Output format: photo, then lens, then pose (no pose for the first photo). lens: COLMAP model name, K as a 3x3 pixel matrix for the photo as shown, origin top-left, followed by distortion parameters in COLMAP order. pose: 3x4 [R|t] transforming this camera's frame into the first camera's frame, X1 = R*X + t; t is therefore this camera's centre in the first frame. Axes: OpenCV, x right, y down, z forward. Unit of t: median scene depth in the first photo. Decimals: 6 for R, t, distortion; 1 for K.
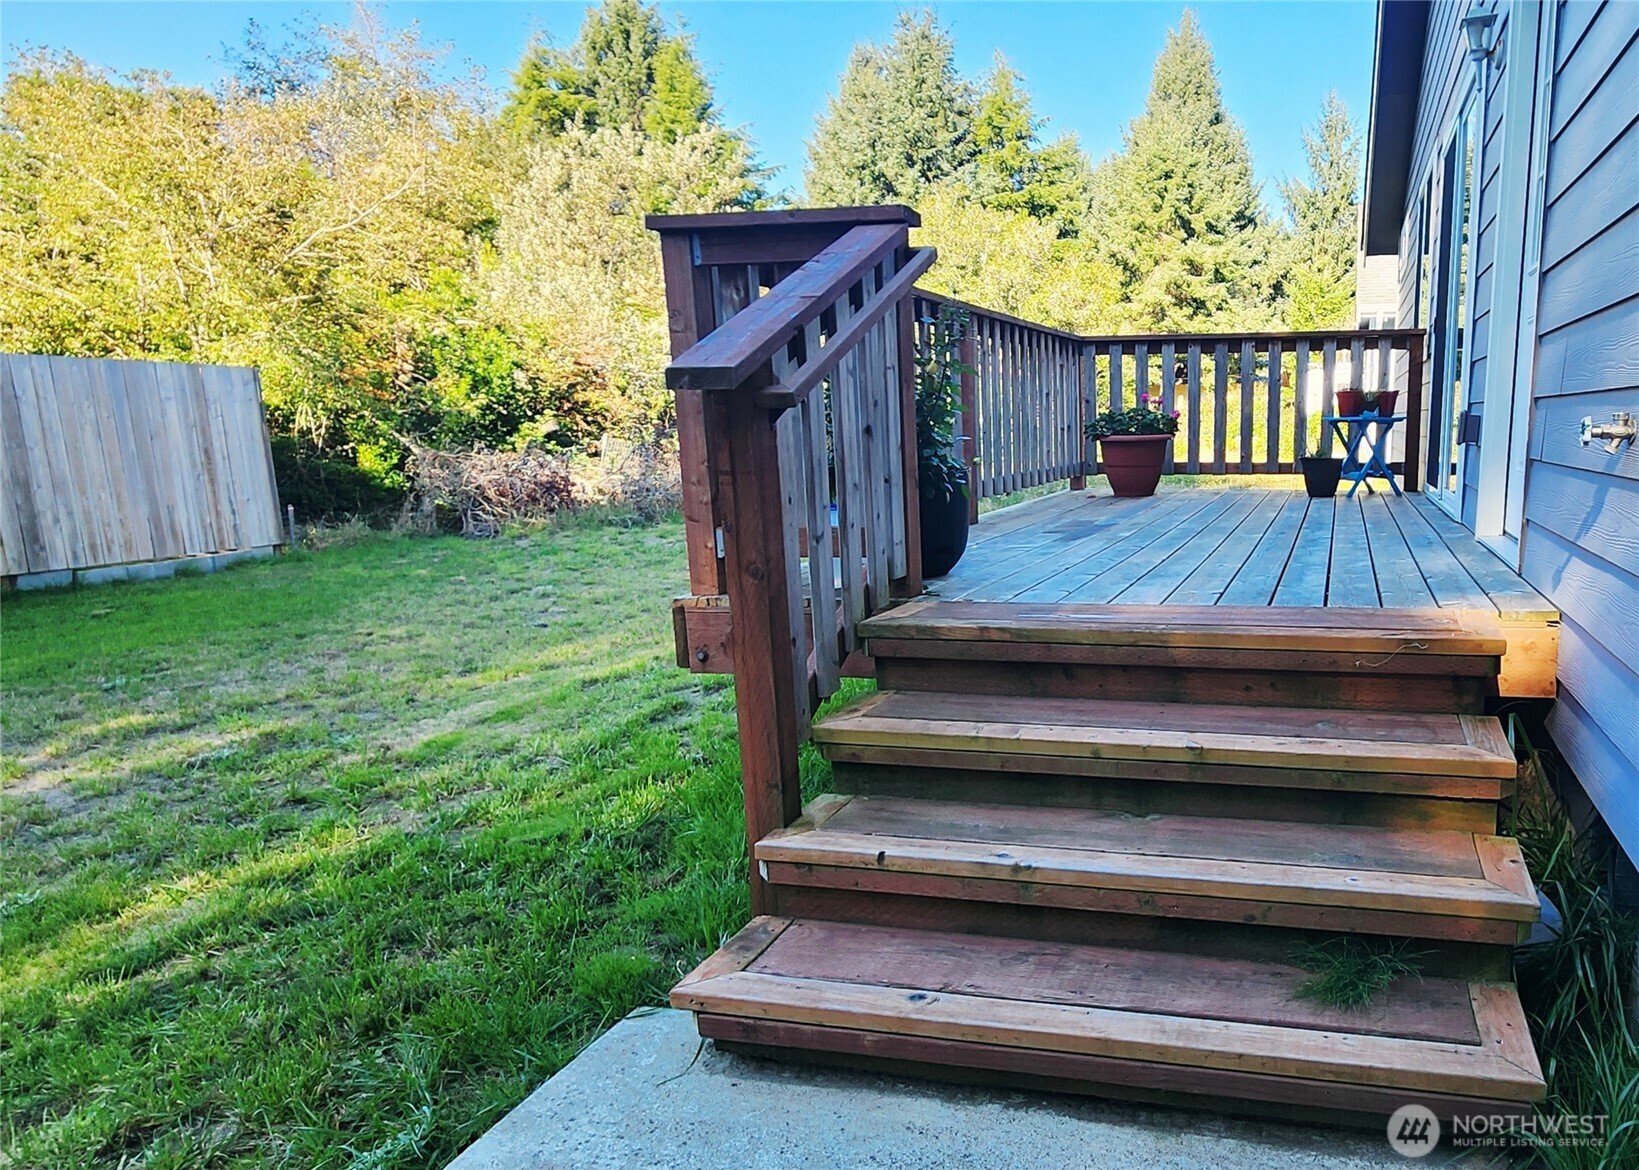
lens RADIAL K [[1324.2, 0, 819.0], [0, 1324.2, 590.5], [0, 0, 1]] dist [-0.002582, 0.006221]
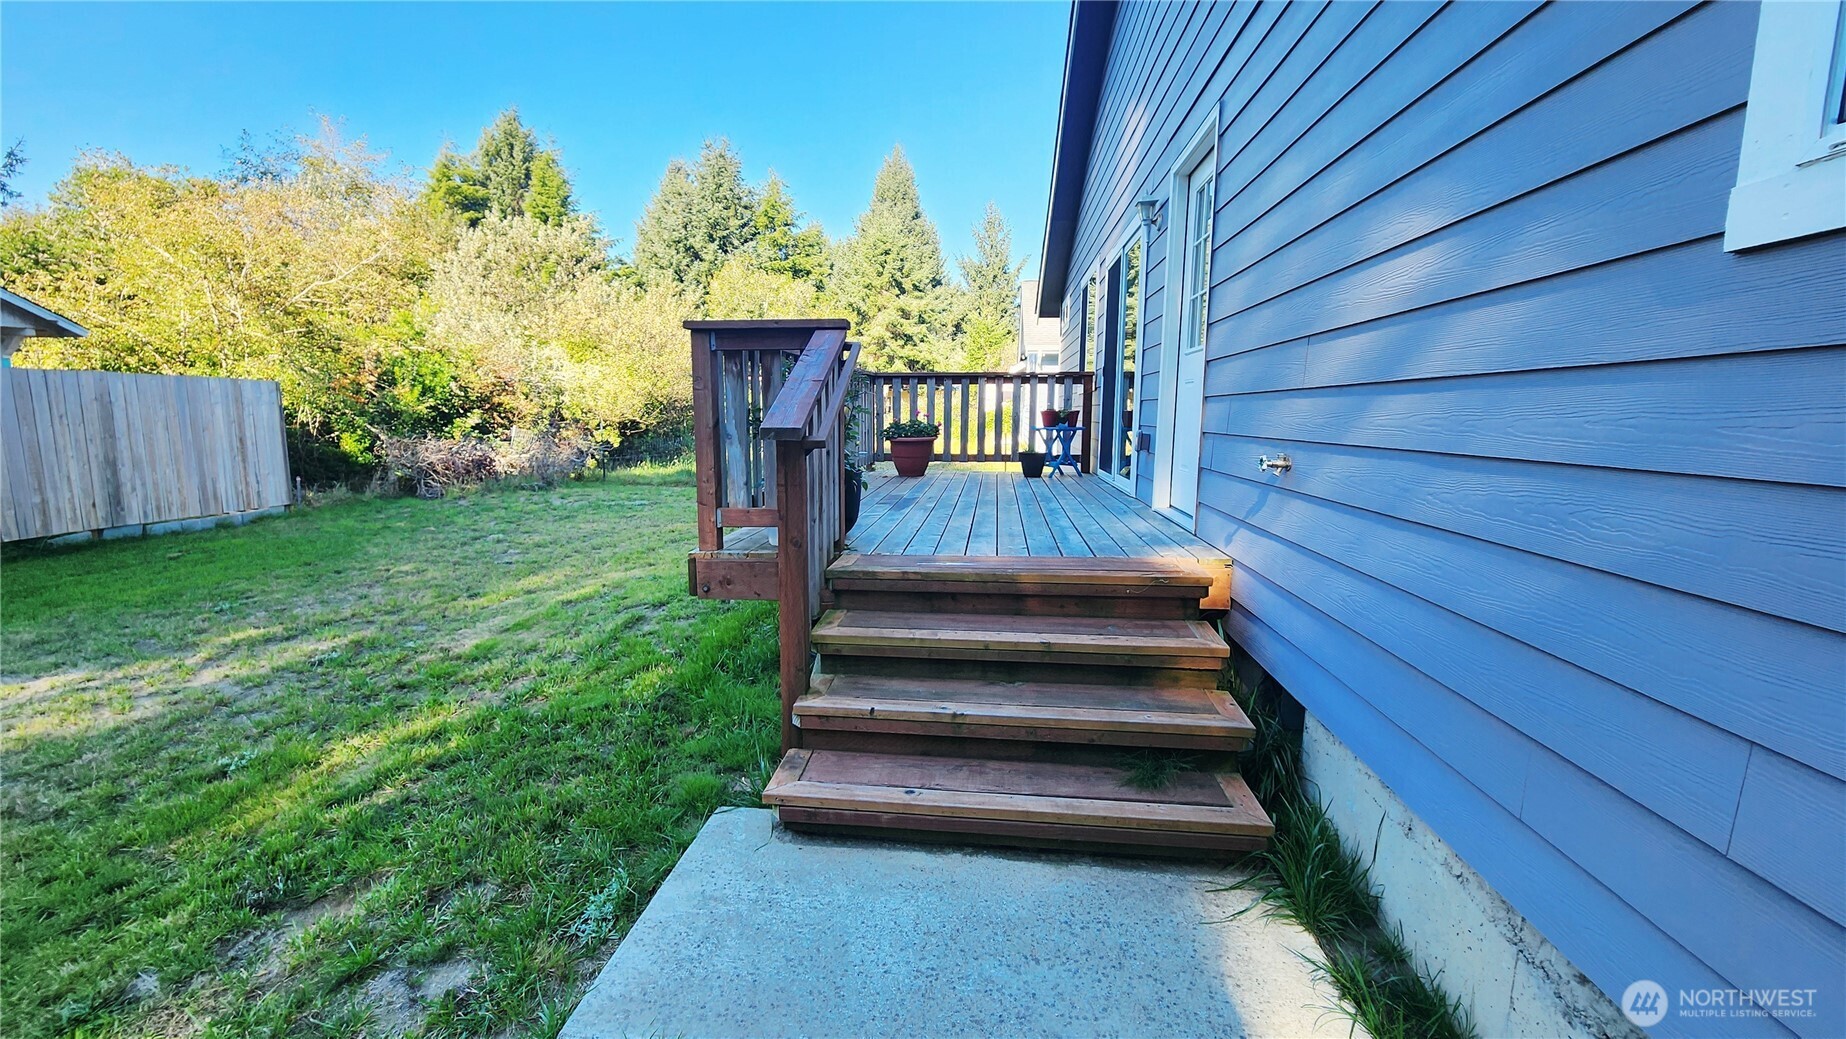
lens RADIAL K [[757.8, 0, 917.1], [0, 757.8, 512.9], [0, 0, 1]] dist [-0.000416, -0.000047]
pose [[0.996231, -0.002358, 0.086712, 0.180279], [0.007207, 0.998425, -0.055646, 0.022677], [-0.086444, 0.056061, 0.994678, 0.131156]]
